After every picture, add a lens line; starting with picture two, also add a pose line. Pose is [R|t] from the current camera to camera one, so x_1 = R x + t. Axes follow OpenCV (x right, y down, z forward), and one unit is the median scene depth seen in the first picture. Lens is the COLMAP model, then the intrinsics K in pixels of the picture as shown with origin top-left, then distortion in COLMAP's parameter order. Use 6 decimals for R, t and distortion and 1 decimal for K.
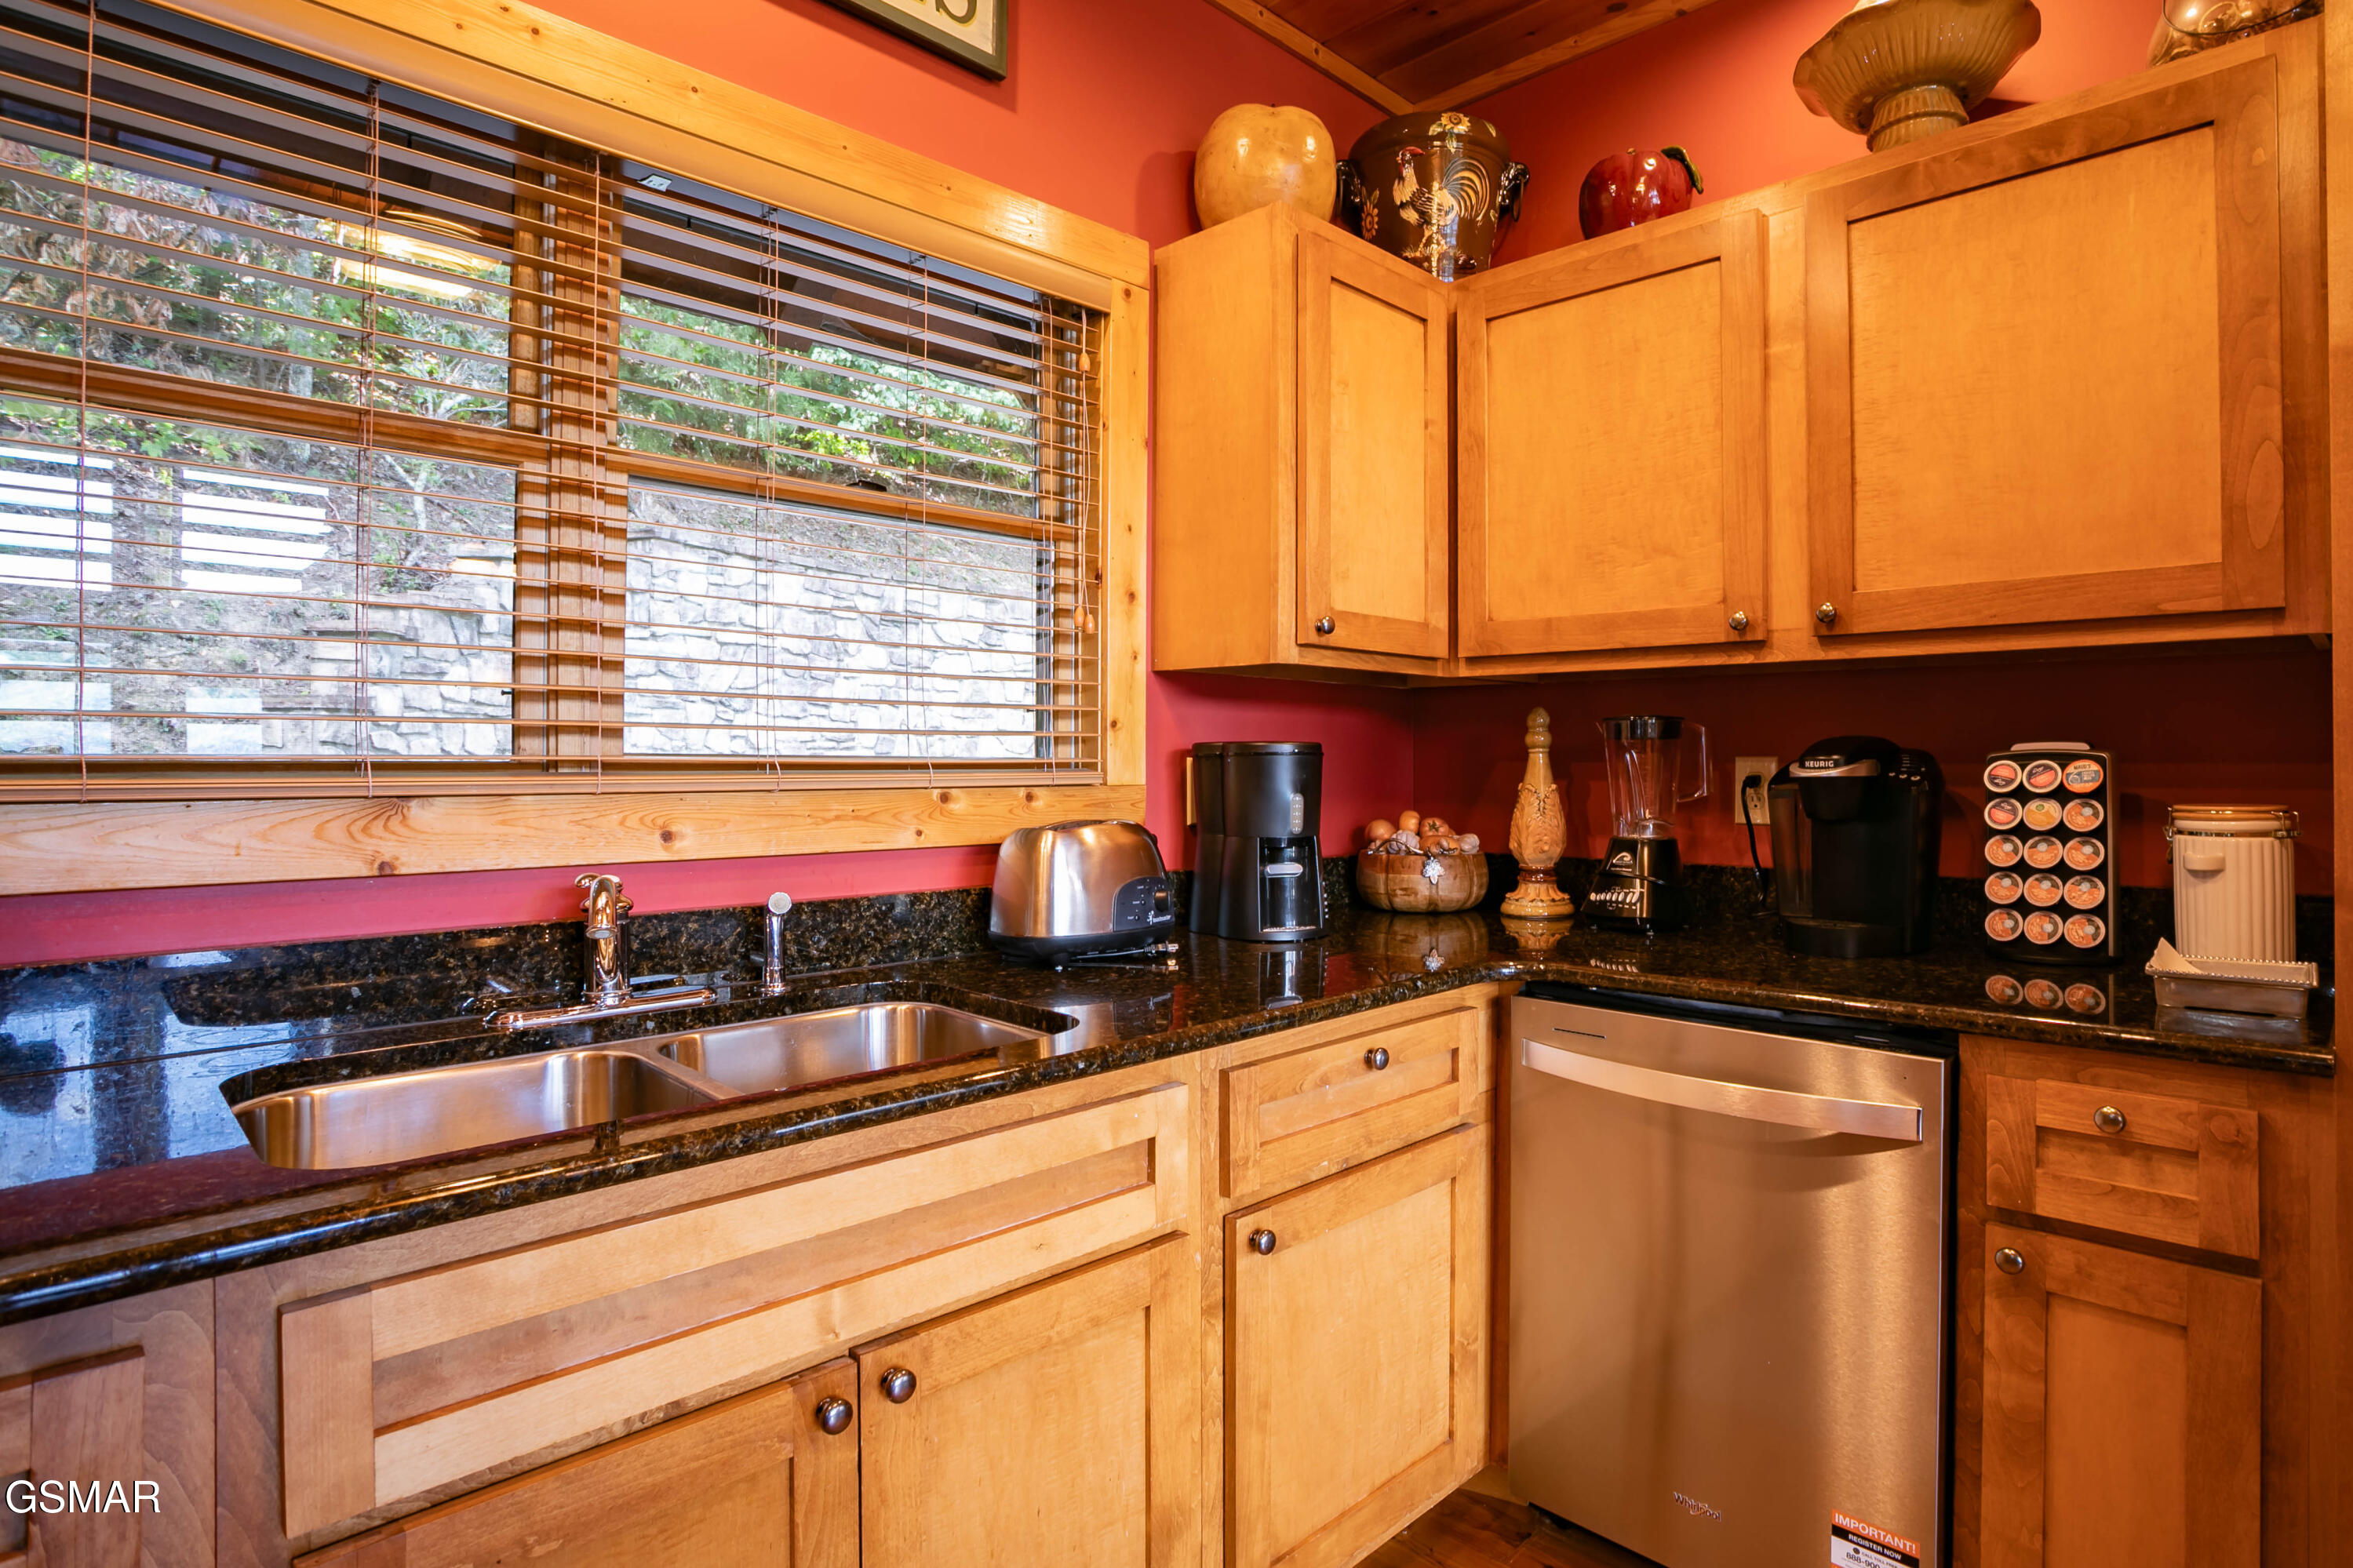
lens RADIAL K [[1152.8, 0, 1194.8], [0, 1152.8, 763.0], [0, 0, 1]] dist [-0.054759, 0.018204]
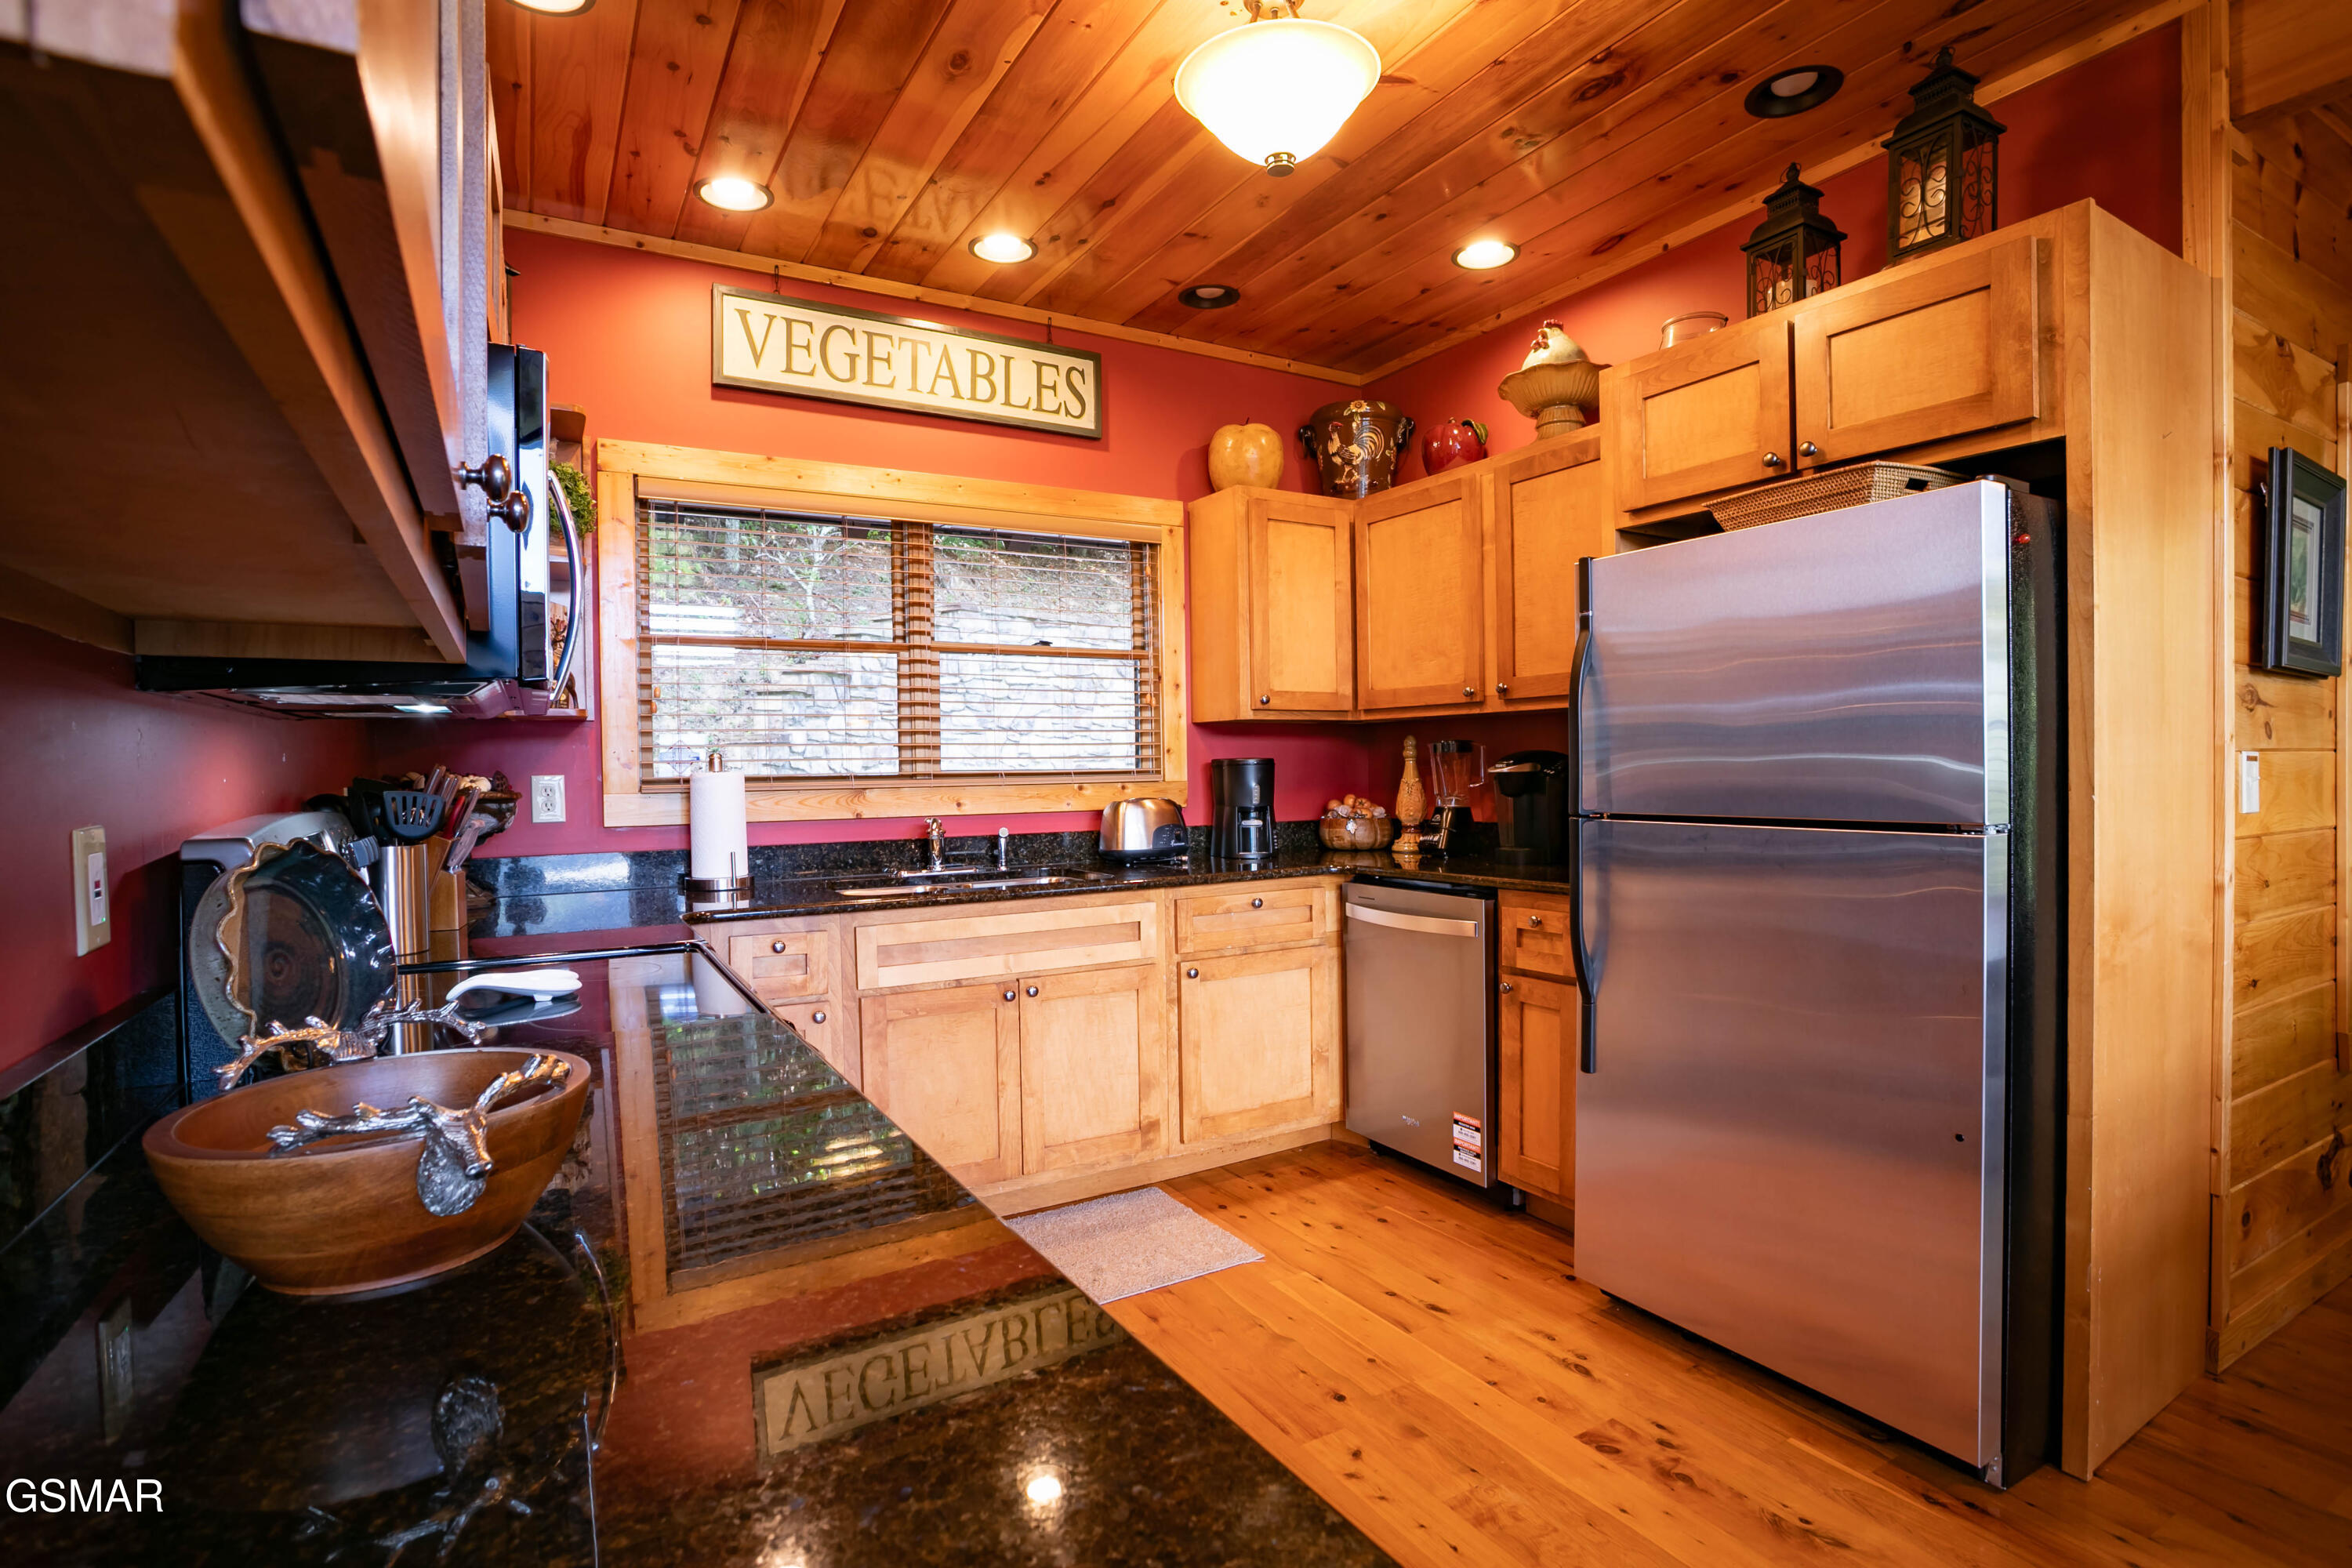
lens RADIAL K [[1152.5, 0, 1167.4], [0, 1152.5, 796.8], [0, 0, 1]] dist [-0.054759, 0.018204]
pose [[0.962937, -0.009937, -0.269542, 0.484018], [0.017032, 0.999567, 0.023996, -0.002182], [0.269187, -0.027697, 0.962690, -0.956864]]
